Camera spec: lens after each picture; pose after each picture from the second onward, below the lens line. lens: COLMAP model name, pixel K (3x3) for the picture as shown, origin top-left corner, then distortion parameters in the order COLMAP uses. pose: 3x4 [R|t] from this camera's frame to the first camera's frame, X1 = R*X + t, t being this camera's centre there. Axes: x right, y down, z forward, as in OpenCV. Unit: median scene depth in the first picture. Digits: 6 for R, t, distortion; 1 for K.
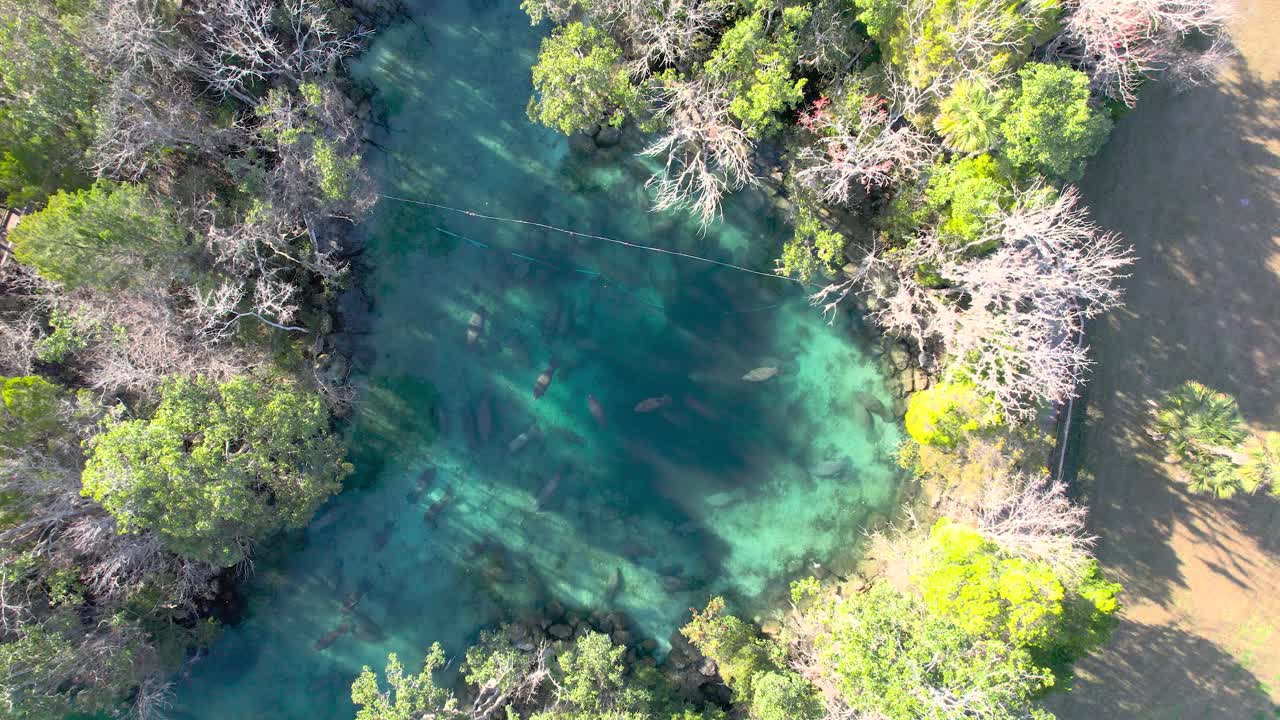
lens RADIAL K [[1031.4, 0, 640.0], [0, 1031.4, 360.0], [0, 0, 1]] dist [-0.005097, 0.159194]
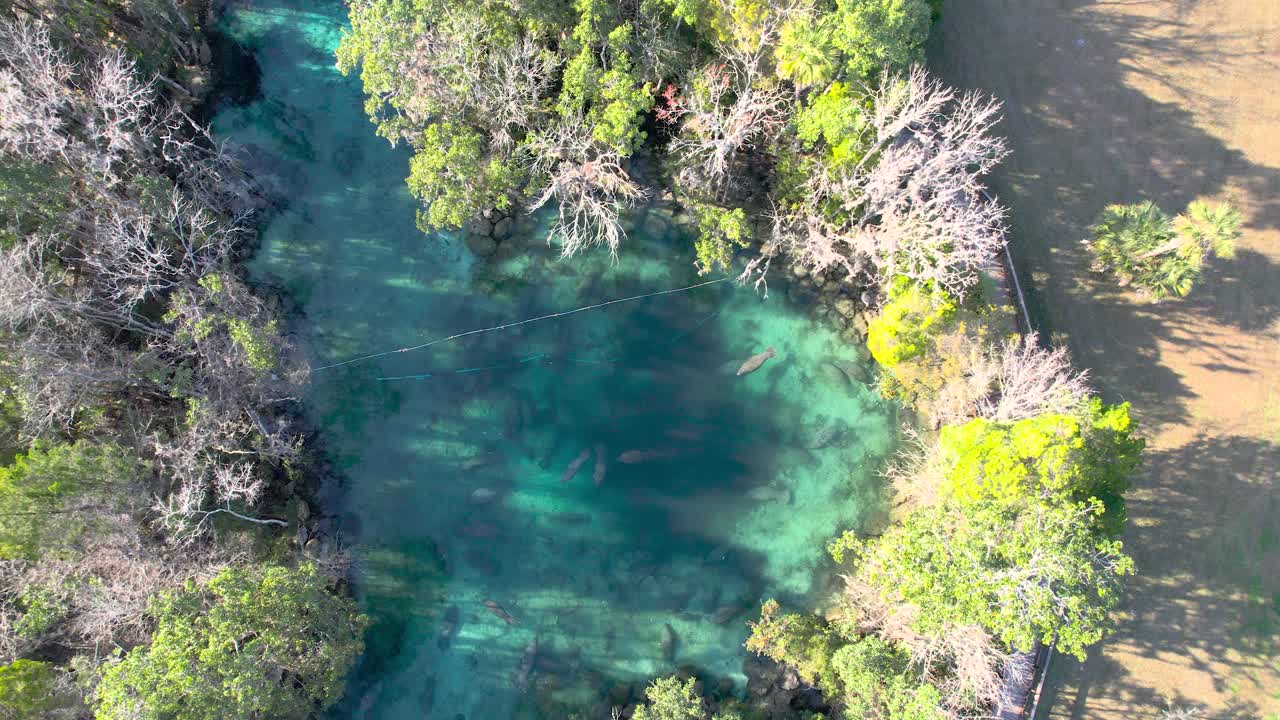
lens RADIAL K [[1037.4, 0, 640.0], [0, 1037.4, 360.0], [0, 0, 1]] dist [0.003616, 0.142786]
pose [[0.930711, -0.362994, 0.044863, 0.002017], [0.365314, 0.916539, -0.162794, 0.140446], [0.017974, 0.167903, 0.985640, 0.008895]]
